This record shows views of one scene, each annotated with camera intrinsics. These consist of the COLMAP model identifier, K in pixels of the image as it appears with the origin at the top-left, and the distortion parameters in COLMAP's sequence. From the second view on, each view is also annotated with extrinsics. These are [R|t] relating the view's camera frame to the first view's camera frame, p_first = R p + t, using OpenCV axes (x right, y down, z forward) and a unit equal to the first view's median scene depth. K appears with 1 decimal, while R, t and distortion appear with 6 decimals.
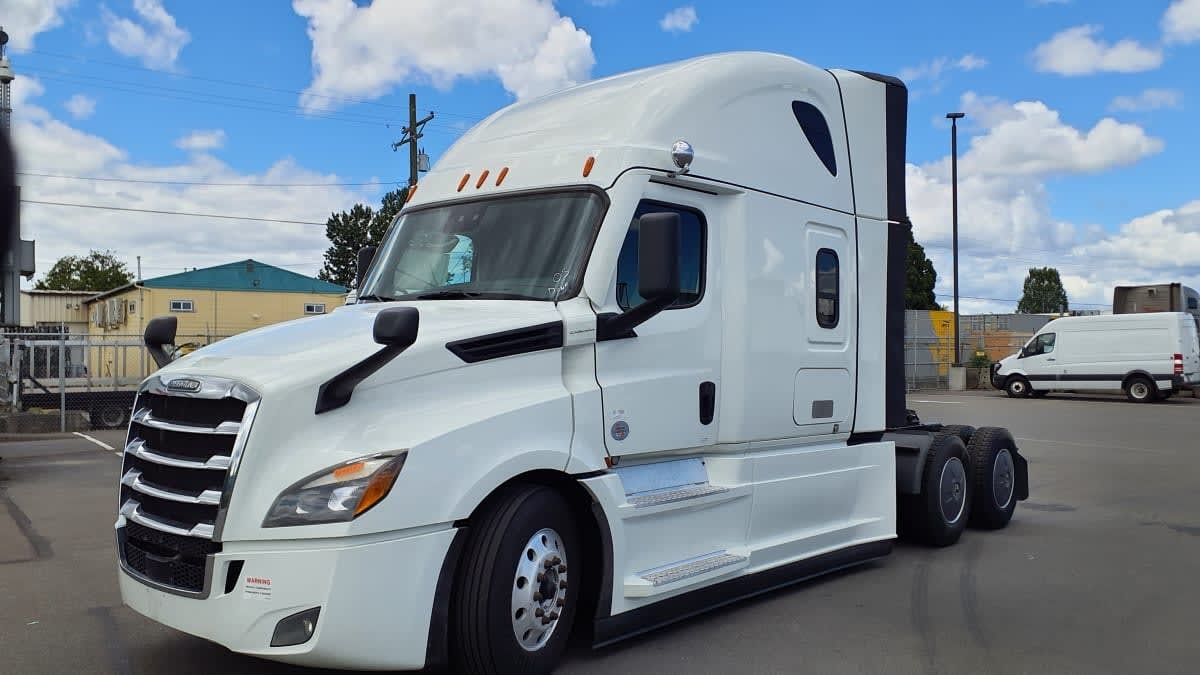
lens RADIAL K [[1047.6, 0, 598.8], [0, 1047.6, 330.1], [0, 0, 1]] dist [0.099706, -0.047094]
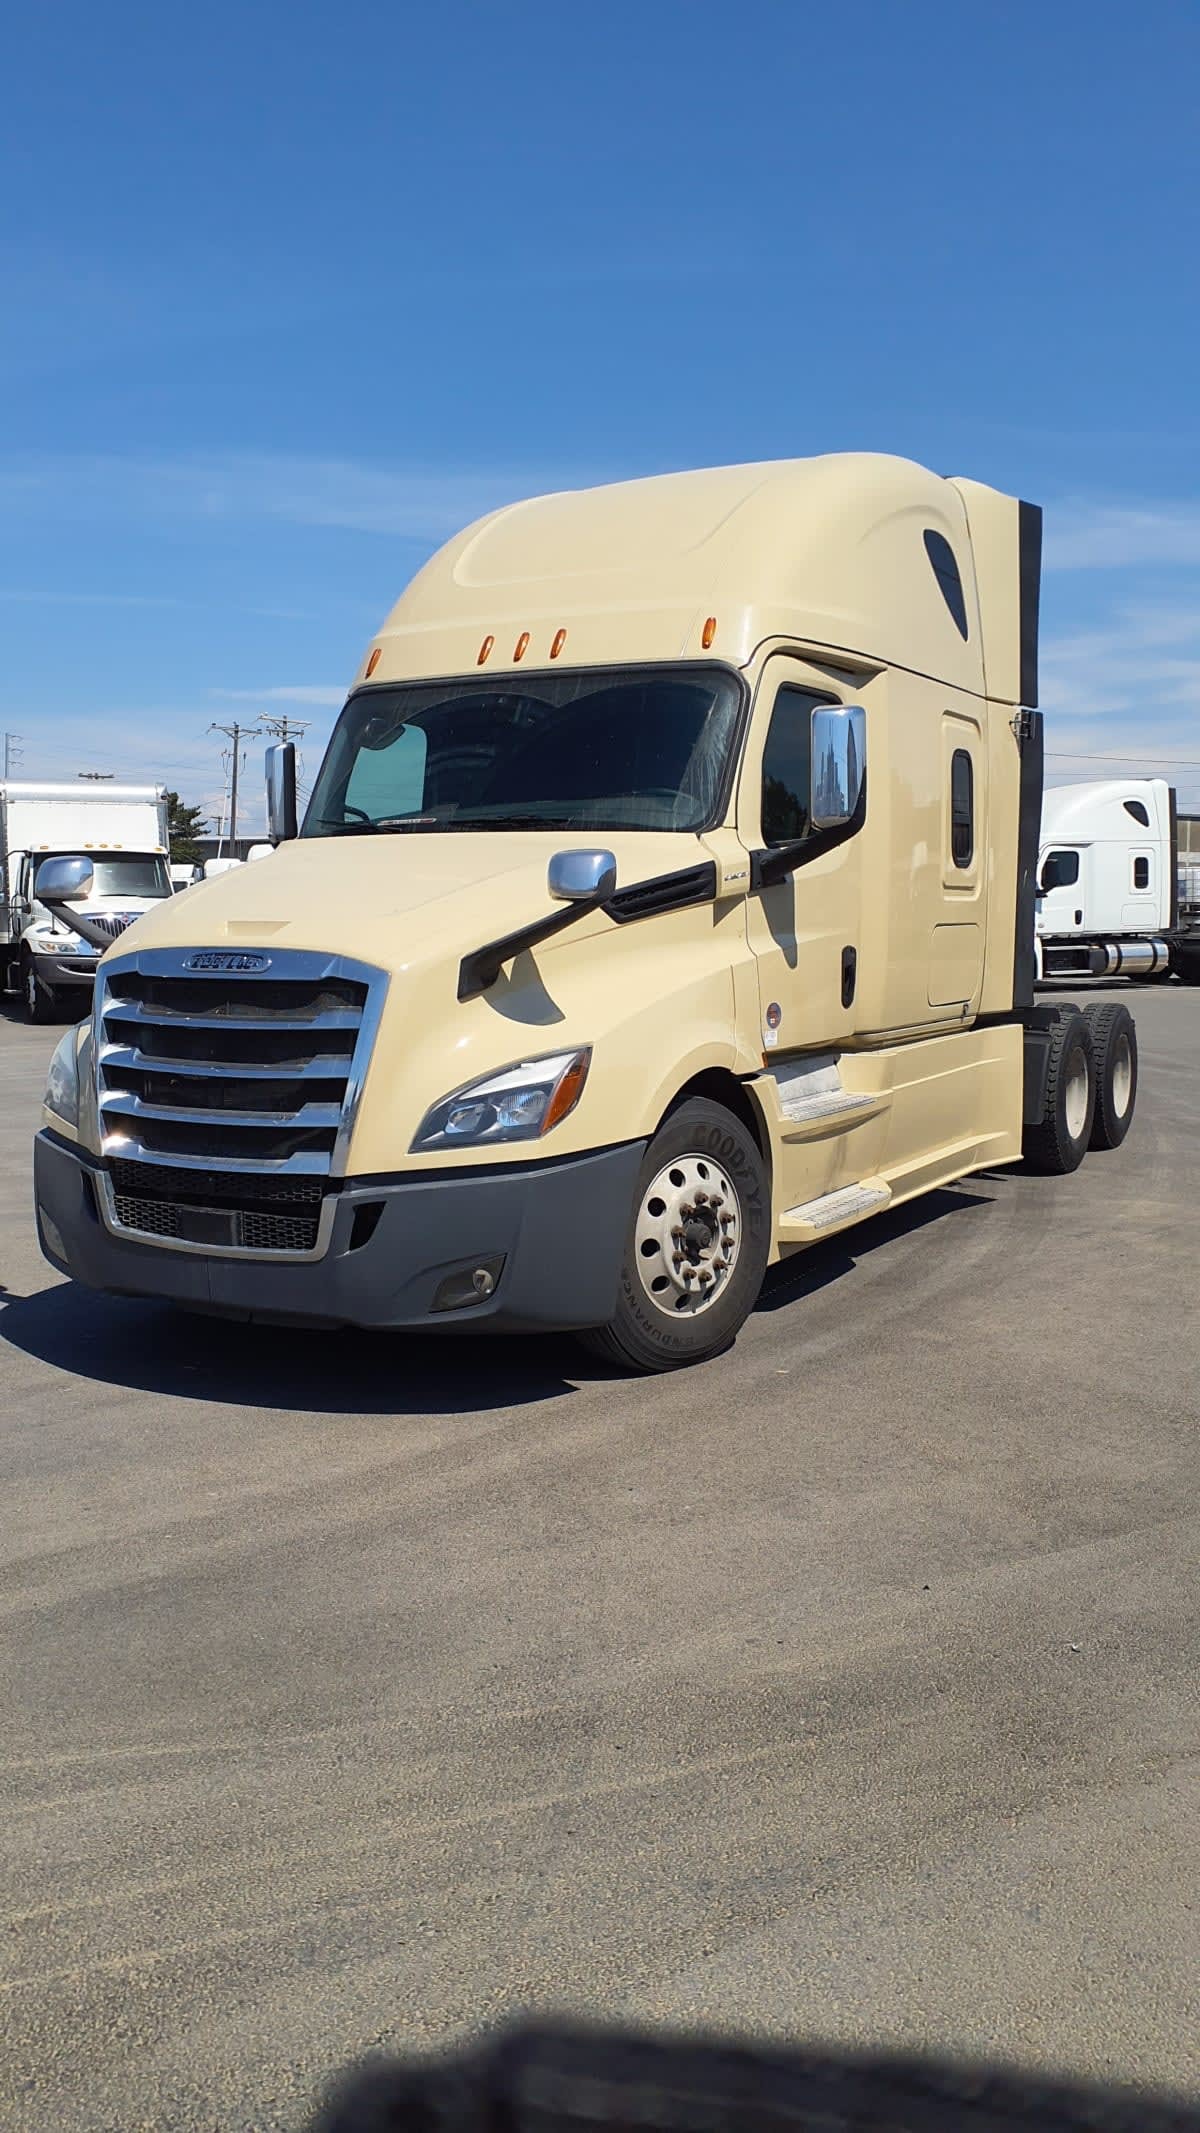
lens RADIAL K [[1862.2, 0, 610.4], [0, 1862.2, 1072.0], [0, 0, 1]] dist [0.099706, -0.047094]
pose [[0.974672, -0.035623, 0.220782, -0.379927], [0.011256, 0.993795, 0.110660, -0.007965], [-0.223354, -0.105372, 0.969025, -0.214164]]
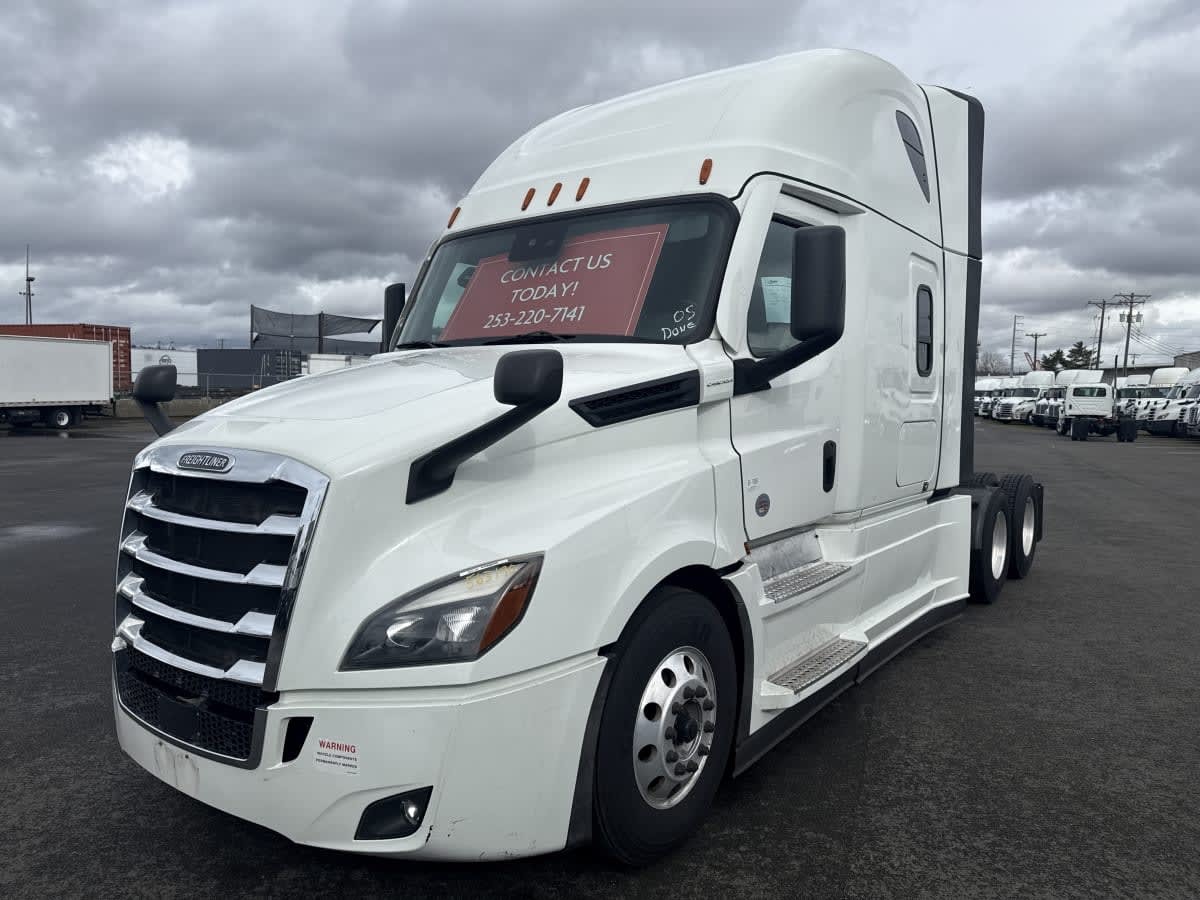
lens RADIAL K [[906.0, 0, 594.7], [0, 906.0, 449.8], [0, 0, 1]] dist [0.063550, -0.005040]
pose [[0.996548, -0.013326, 0.081937, -0.163236], [0.006924, 0.996935, 0.077925, -0.002018], [-0.082724, -0.077089, 0.993586, 0.335684]]
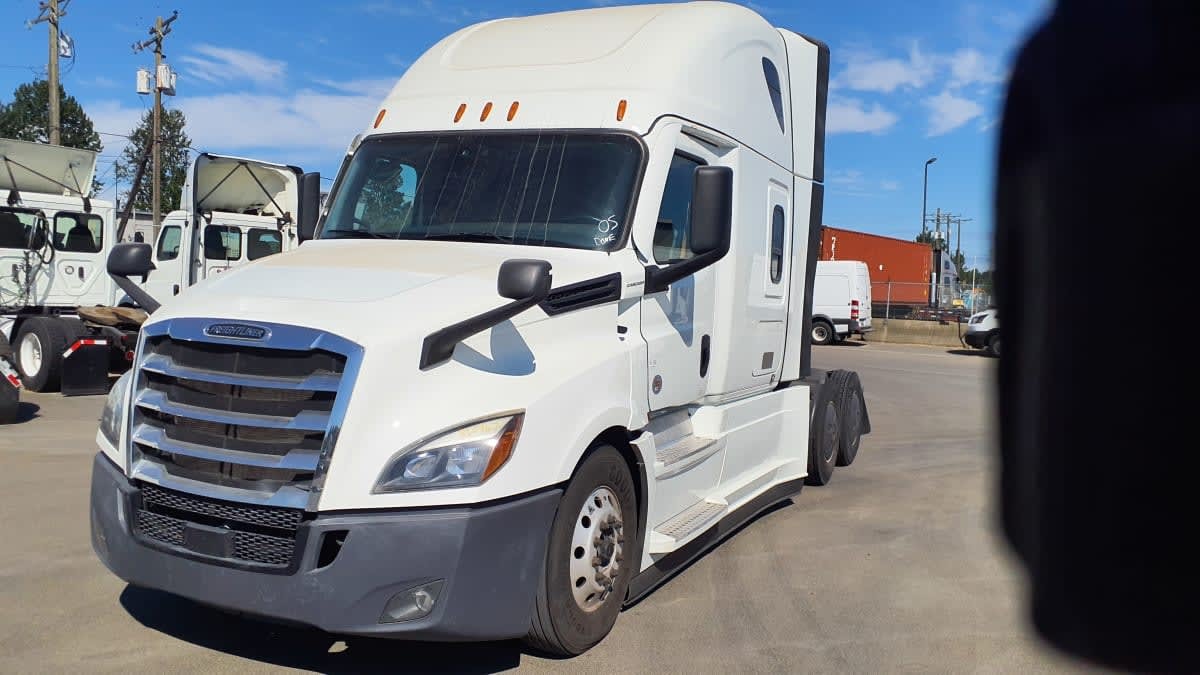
lens RADIAL K [[1047.6, 0, 610.3], [0, 1047.6, 337.0], [0, 0, 1]] dist [0.099706, -0.047094]
pose [[0.954809, 0.021446, 0.296445, -0.323618], [-0.042705, 0.996943, 0.065425, -0.012308], [-0.294136, -0.075128, 0.952806, 0.077560]]
